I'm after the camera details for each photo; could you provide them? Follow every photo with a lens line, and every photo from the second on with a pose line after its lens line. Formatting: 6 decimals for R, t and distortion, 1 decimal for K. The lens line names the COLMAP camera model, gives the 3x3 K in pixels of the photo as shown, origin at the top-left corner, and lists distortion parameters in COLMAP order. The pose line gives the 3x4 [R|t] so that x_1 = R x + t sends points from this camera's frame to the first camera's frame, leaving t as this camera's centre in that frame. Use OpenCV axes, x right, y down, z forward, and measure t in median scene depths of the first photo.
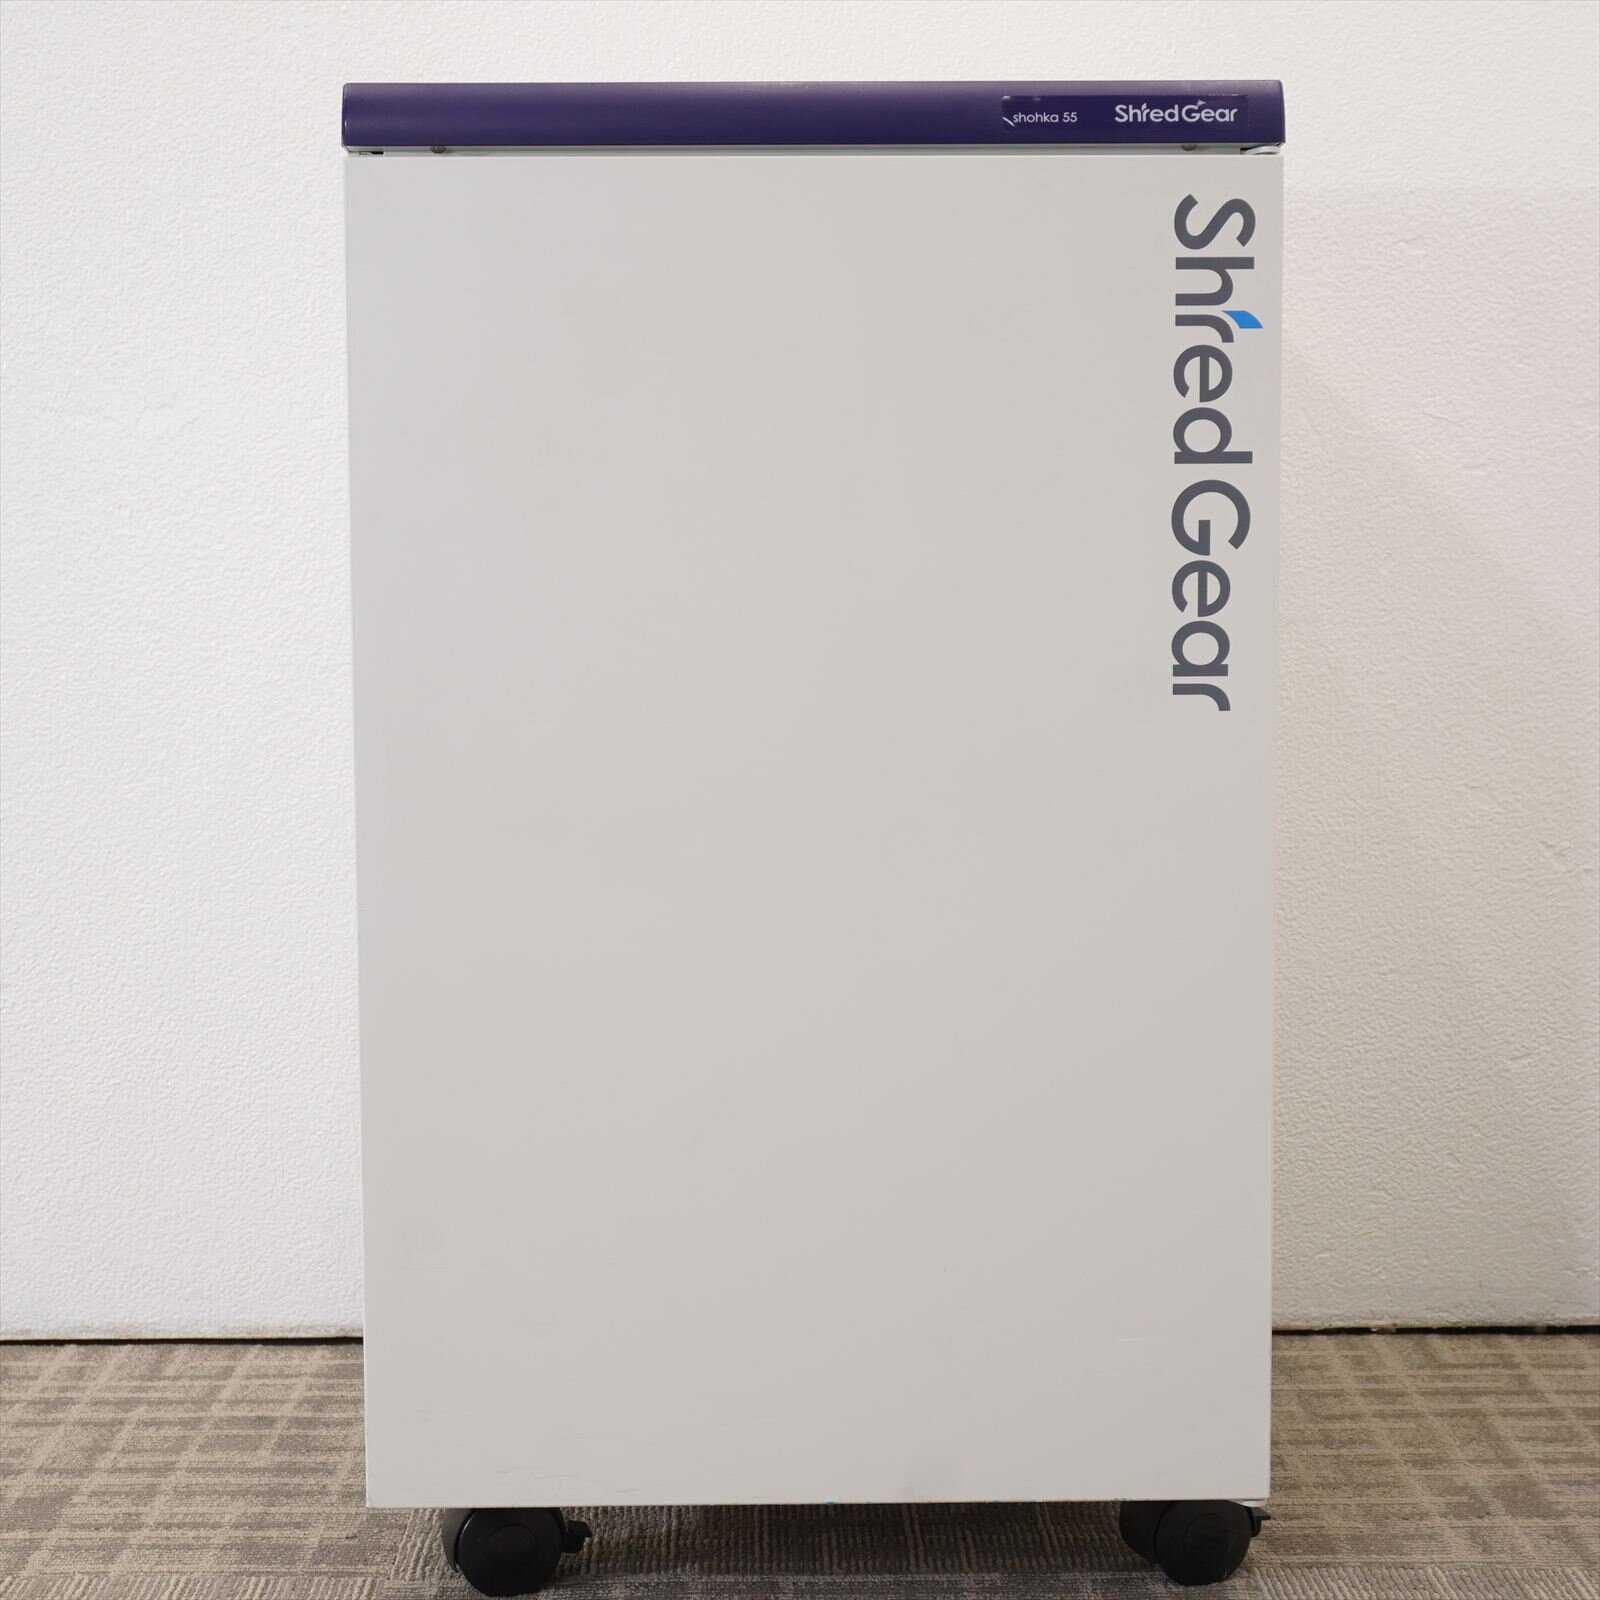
lens RADIAL K [[3054.8, 0, 800.0], [0, 3054.8, 800.0], [0, 0, 1]] dist [-0.019849, -0.011729]
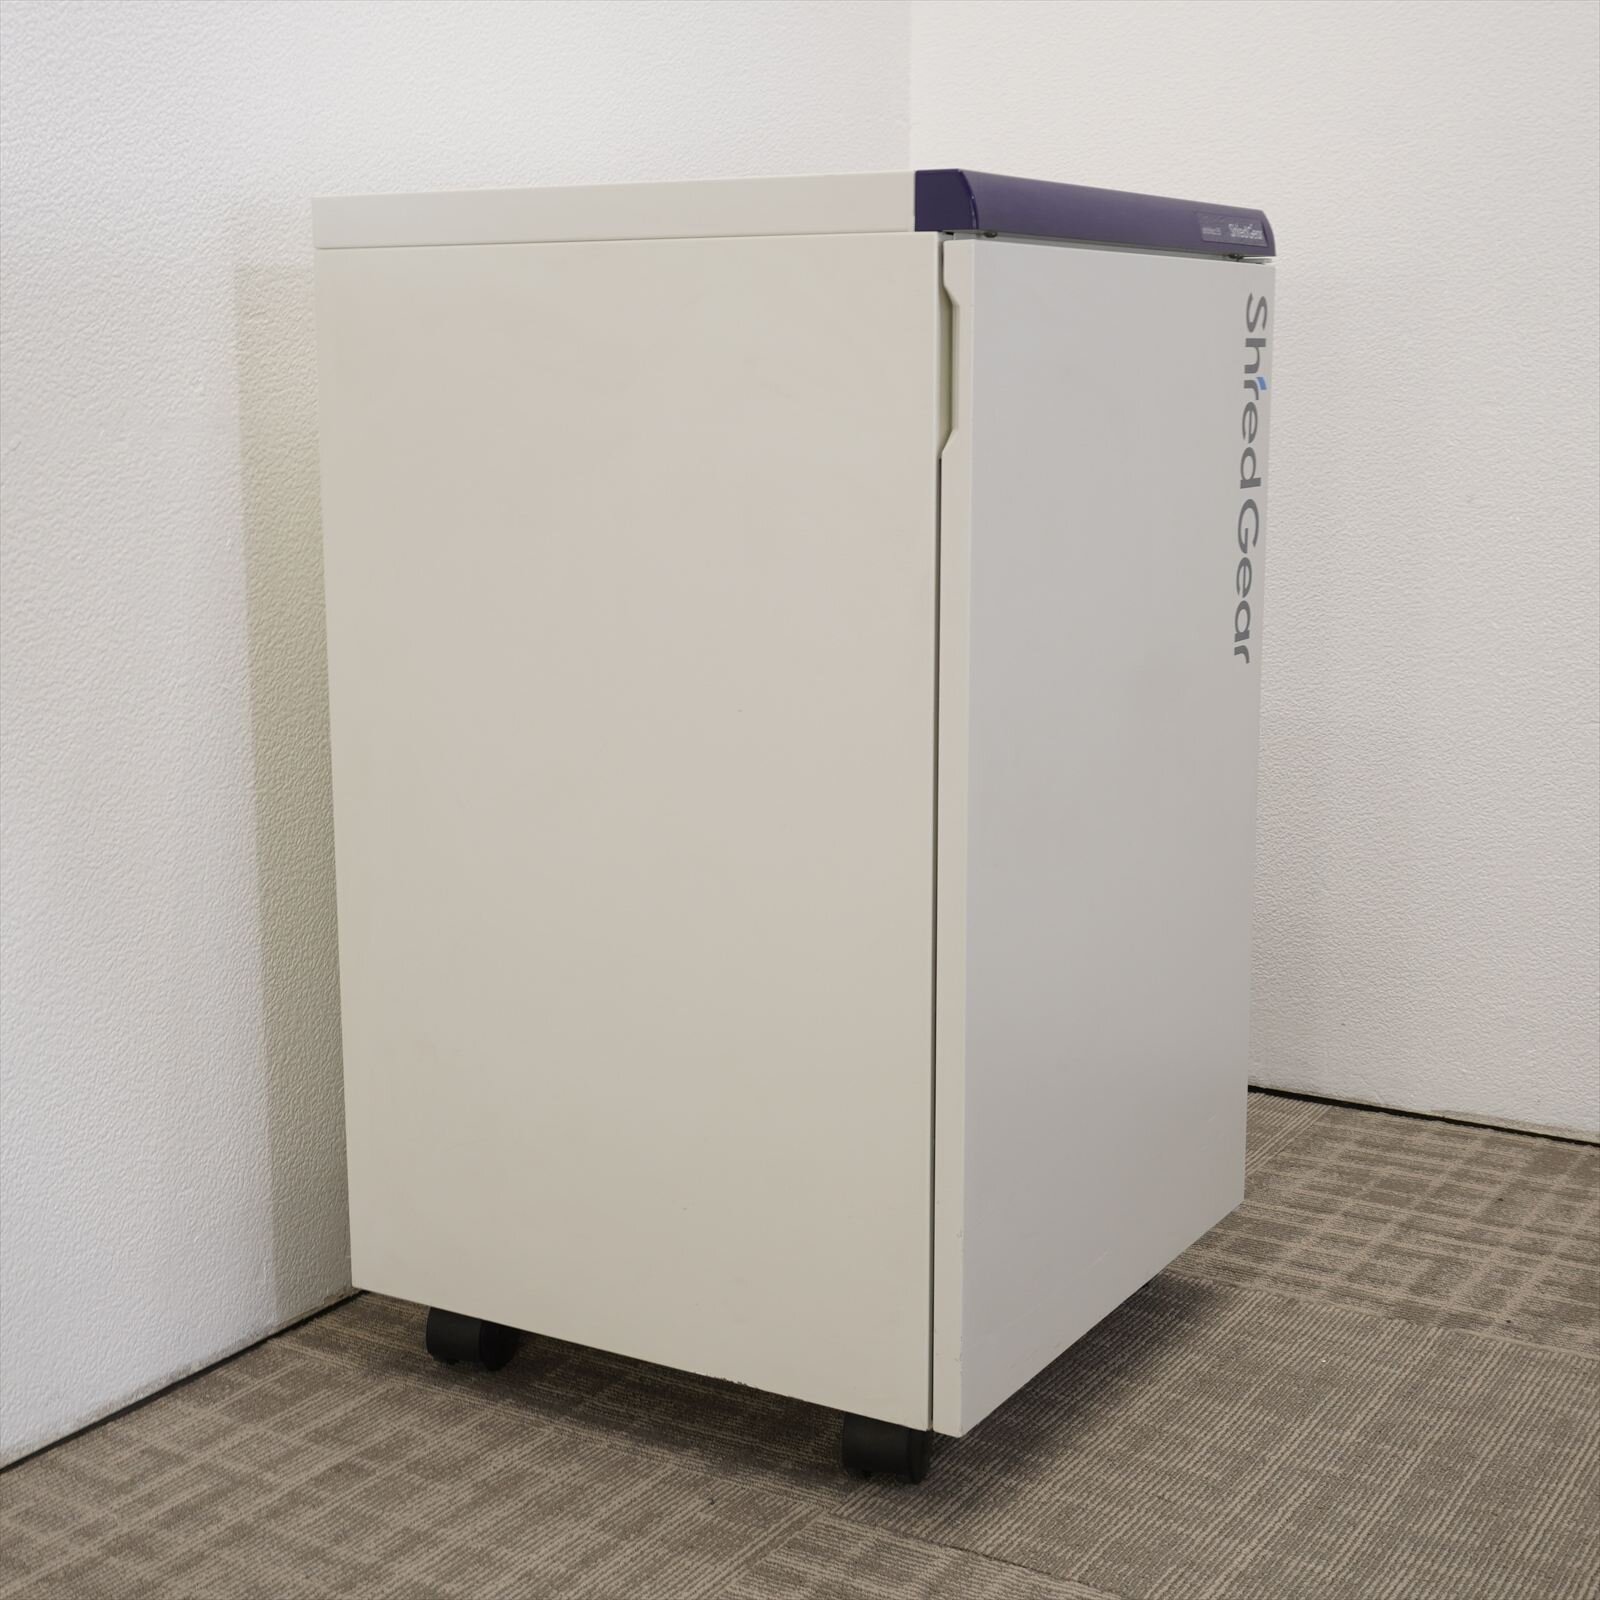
lens RADIAL K [[2413.8, 0, 800.0], [0, 2413.8, 800.0], [0, 0, 1]] dist [0.021228, -0.137722]
pose [[0.535670, -0.152437, 0.830555, -0.680269], [0.081016, 0.988311, 0.129140, -0.095625], [-0.840532, -0.001888, 0.541758, 0.428944]]
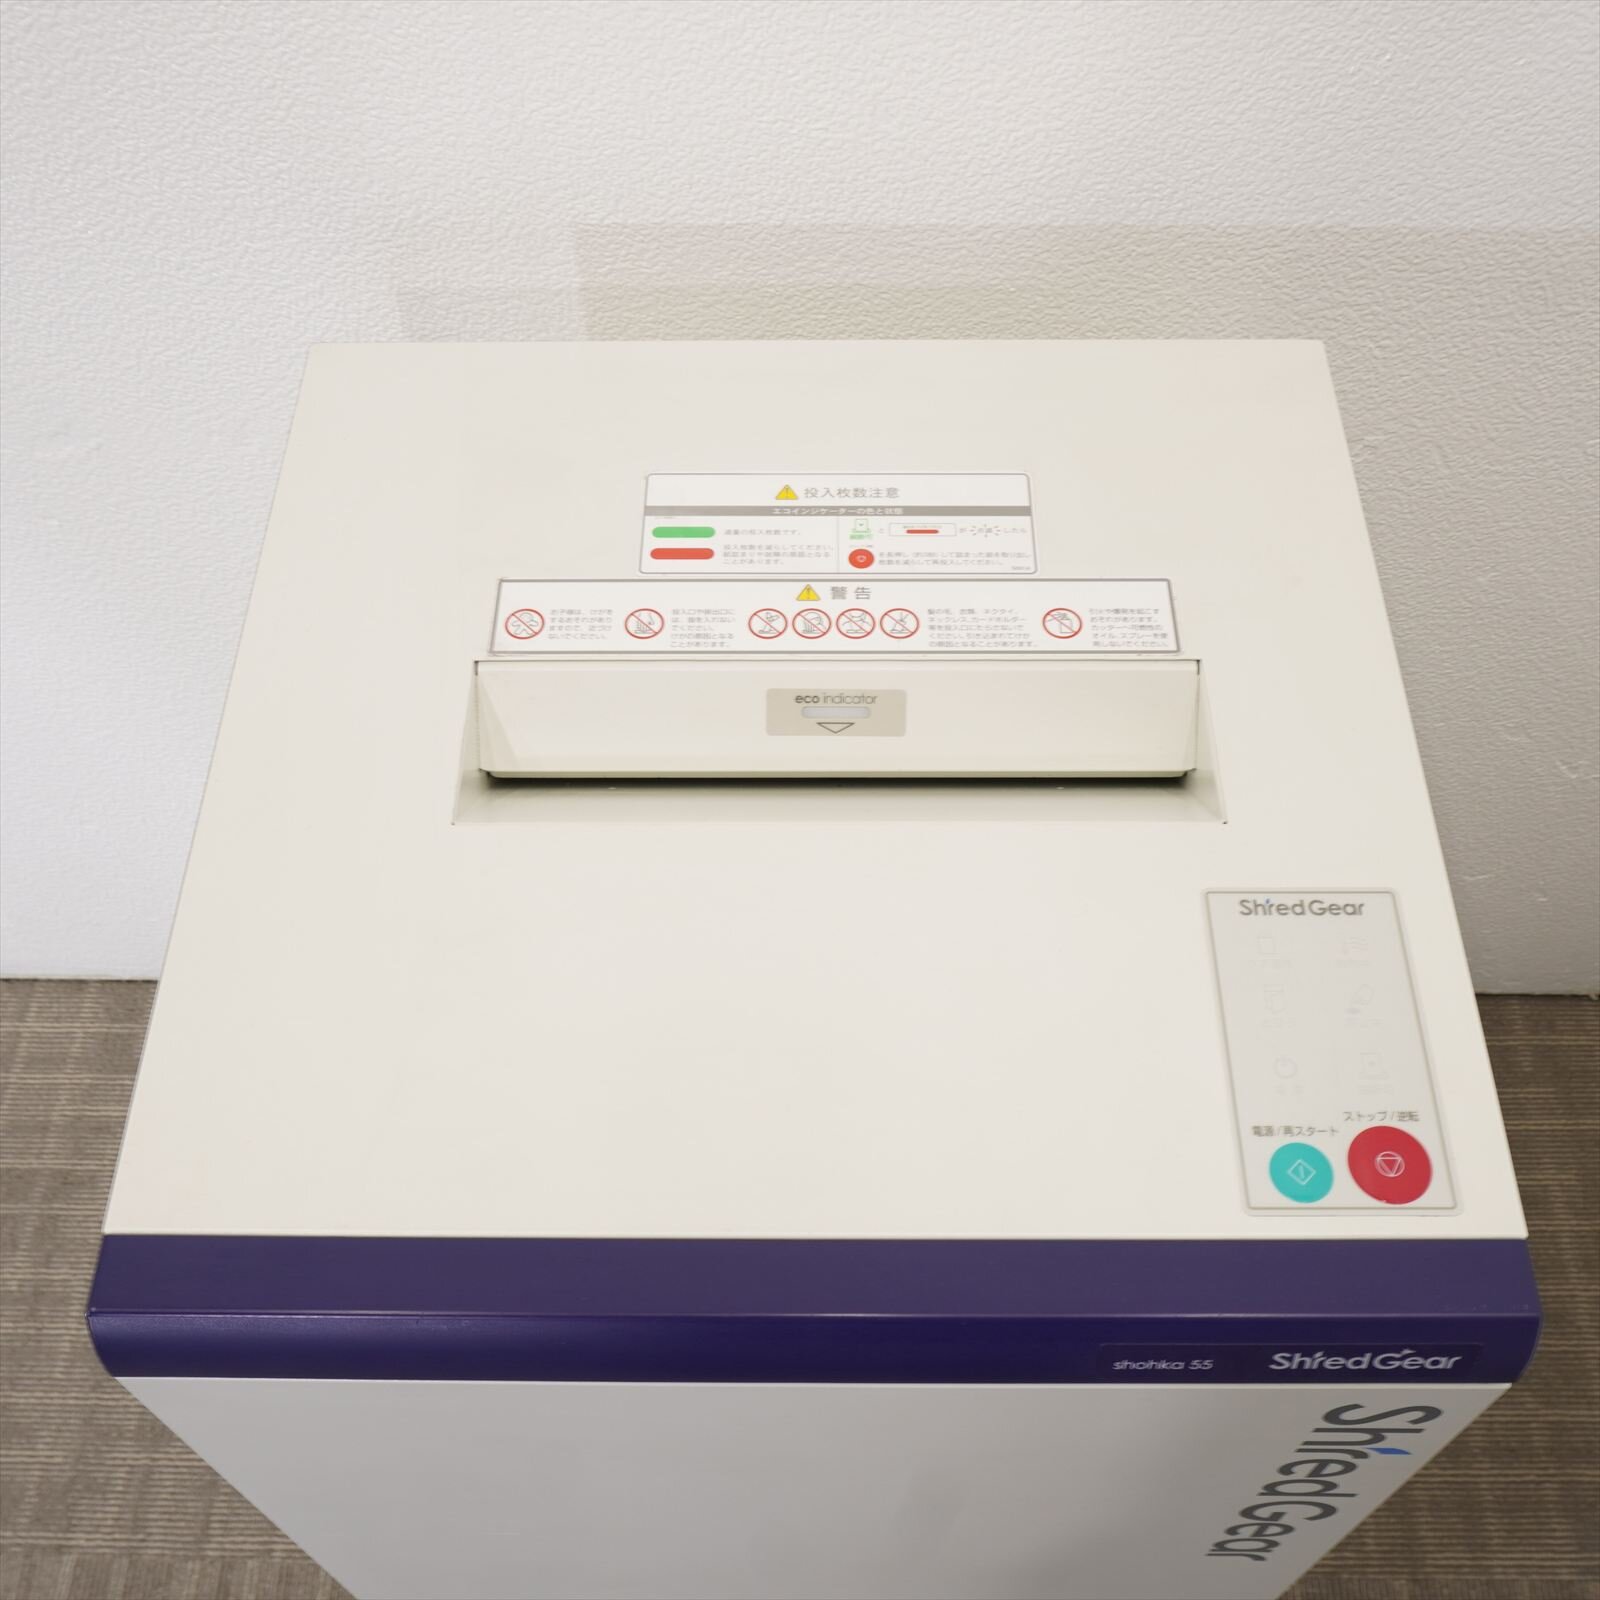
lens RADIAL K [[1792.7, 0, 800.0], [0, 1792.7, 800.0], [0, 0, 1]] dist [-0.033528, 0.008242]
pose [[0.999539, 0.022457, -0.020428, 0.005625], [0.001182, 0.643600, 0.765361, -0.437865], [0.030335, -0.765032, 0.643277, 0.621815]]
